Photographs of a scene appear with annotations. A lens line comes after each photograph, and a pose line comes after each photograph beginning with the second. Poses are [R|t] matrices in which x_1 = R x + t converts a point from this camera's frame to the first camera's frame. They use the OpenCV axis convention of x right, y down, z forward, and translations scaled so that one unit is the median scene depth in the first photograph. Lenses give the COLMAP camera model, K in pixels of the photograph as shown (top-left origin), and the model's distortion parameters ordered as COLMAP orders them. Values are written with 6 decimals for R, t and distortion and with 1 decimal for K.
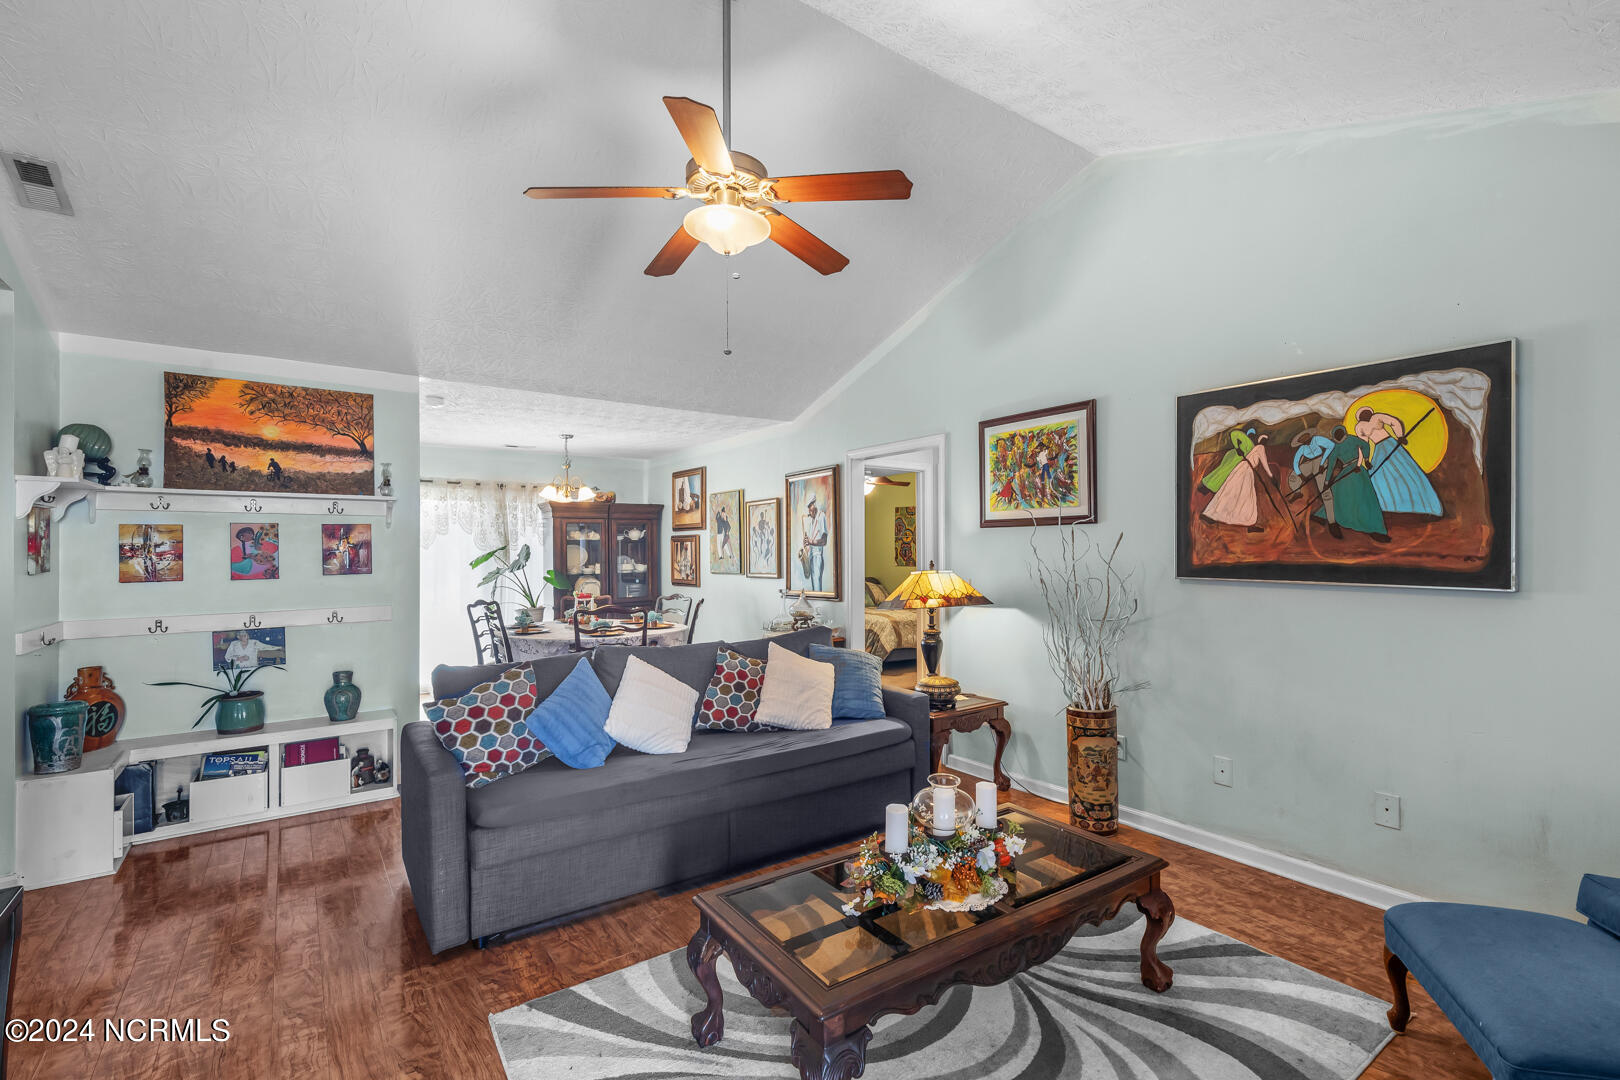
lens RADIAL K [[735.2, 0, 810.0], [0, 735.2, 540.0], [0, 0, 1]] dist [0.000297, -0.000246]
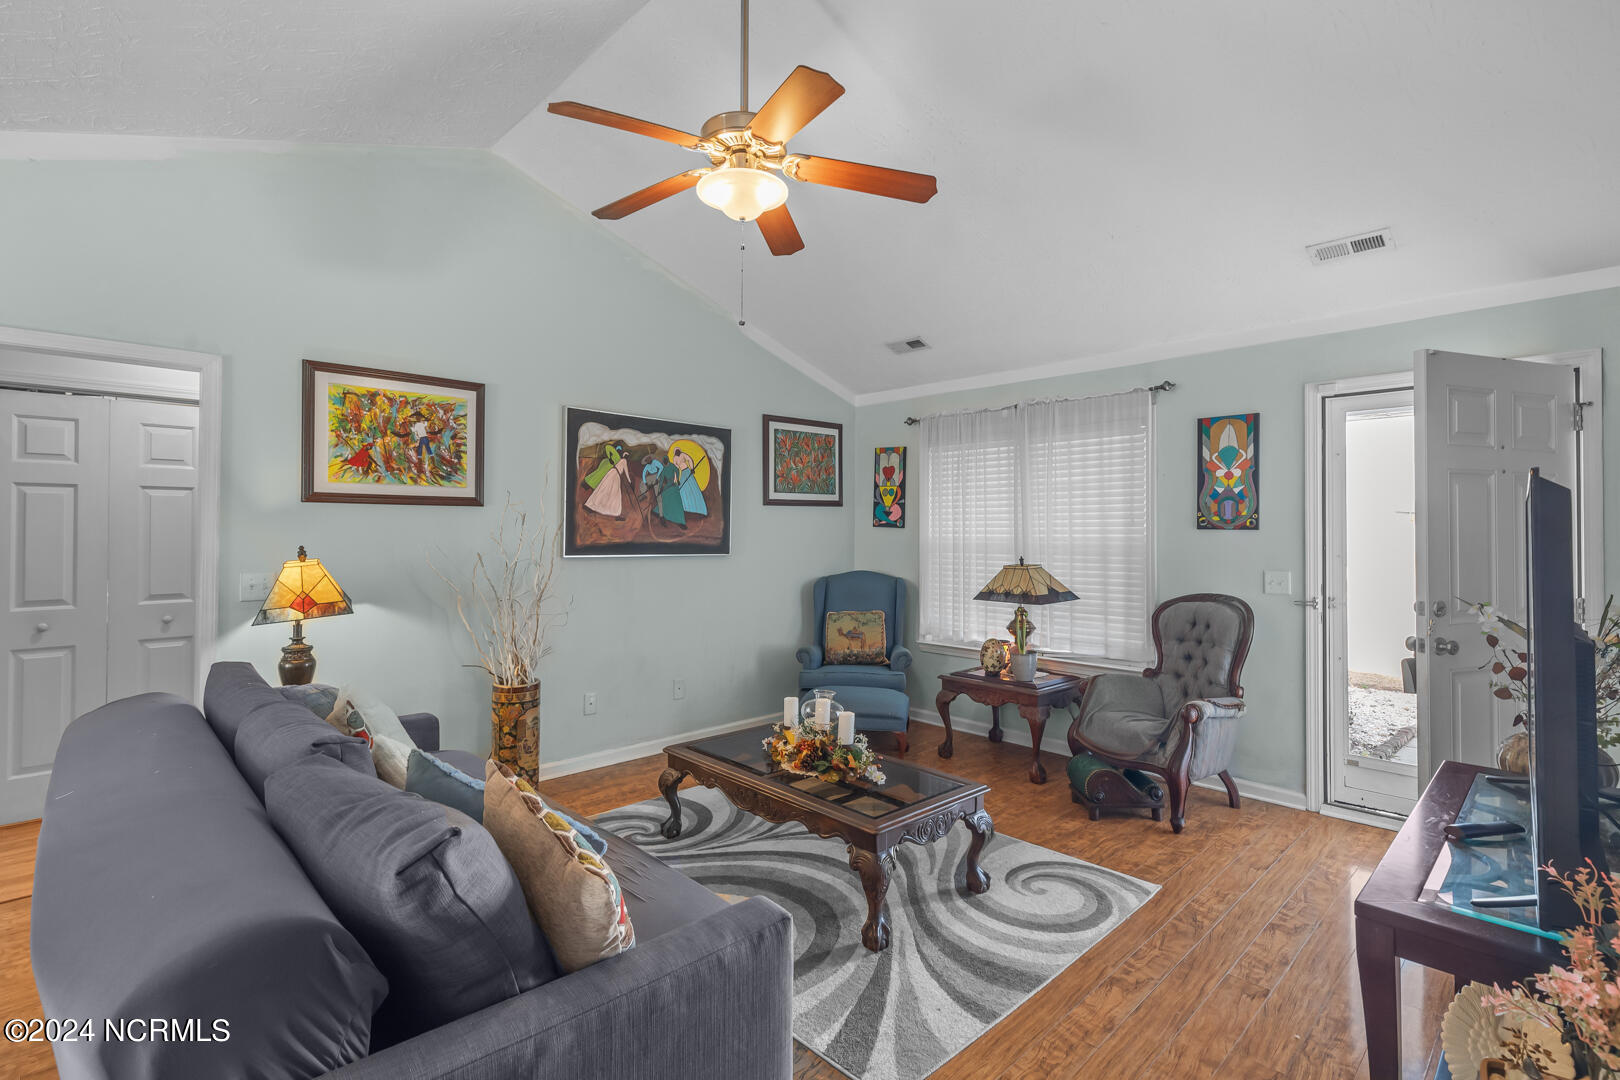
lens RADIAL K [[743.8, 0, 816.9], [0, 743.8, 524.9], [0, 0, 1]] dist [0.002489, 0.000194]
pose [[-0.163010, 0.017169, 0.986475, -0.861884], [-0.015348, 0.999683, -0.019935, 0.020057], [-0.986505, -0.018390, -0.162695, 0.879238]]
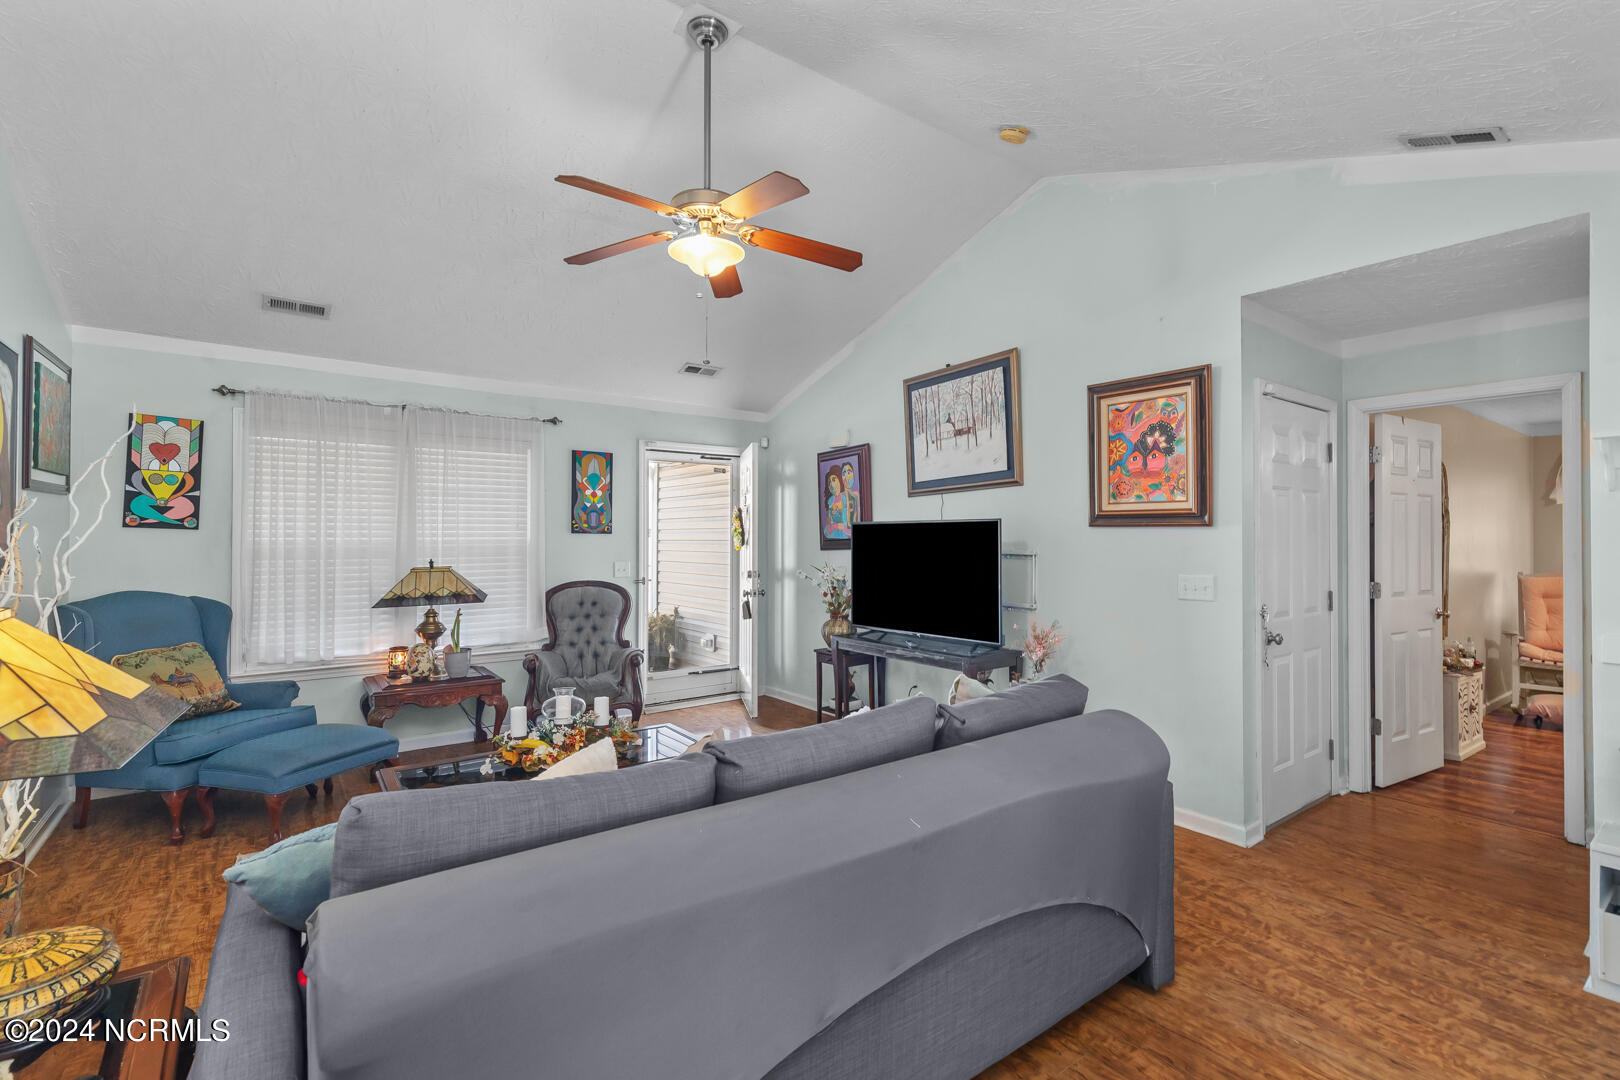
lens RADIAL K [[737.8, 0, 831.7], [0, 737.8, 531.9], [0, 0, 1]] dist [-0.000846, -0.000302]
pose [[-0.998850, 0.005933, -0.047578, -0.200718], [0.006963, 0.999745, -0.021499, 0.029380], [0.047438, -0.021806, -0.998636, 1.760282]]
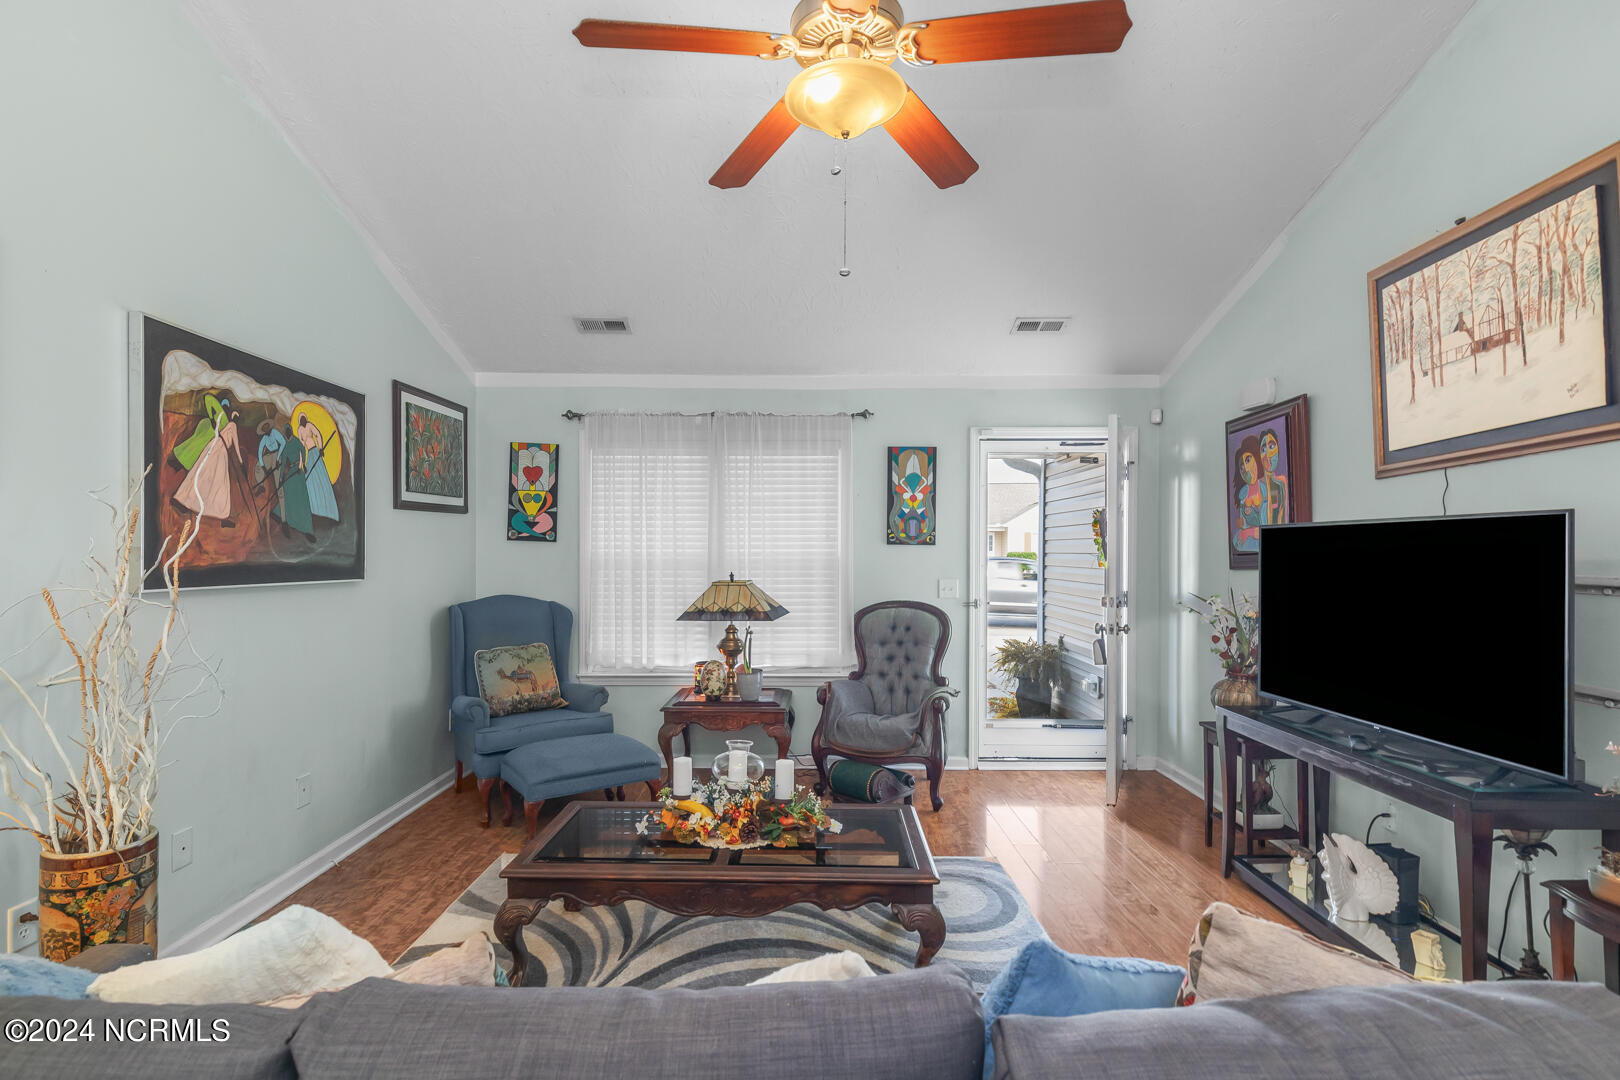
lens RADIAL K [[762.3, 0, 792.0], [0, 762.3, 556.9], [0, 0, 1]] dist [0.003704, -0.001068]
pose [[-0.812339, -0.000245, 0.583185, -0.408337], [-0.004118, 0.999977, -0.005315, 0.024862], [-0.583170, -0.006719, -0.812322, 1.351733]]
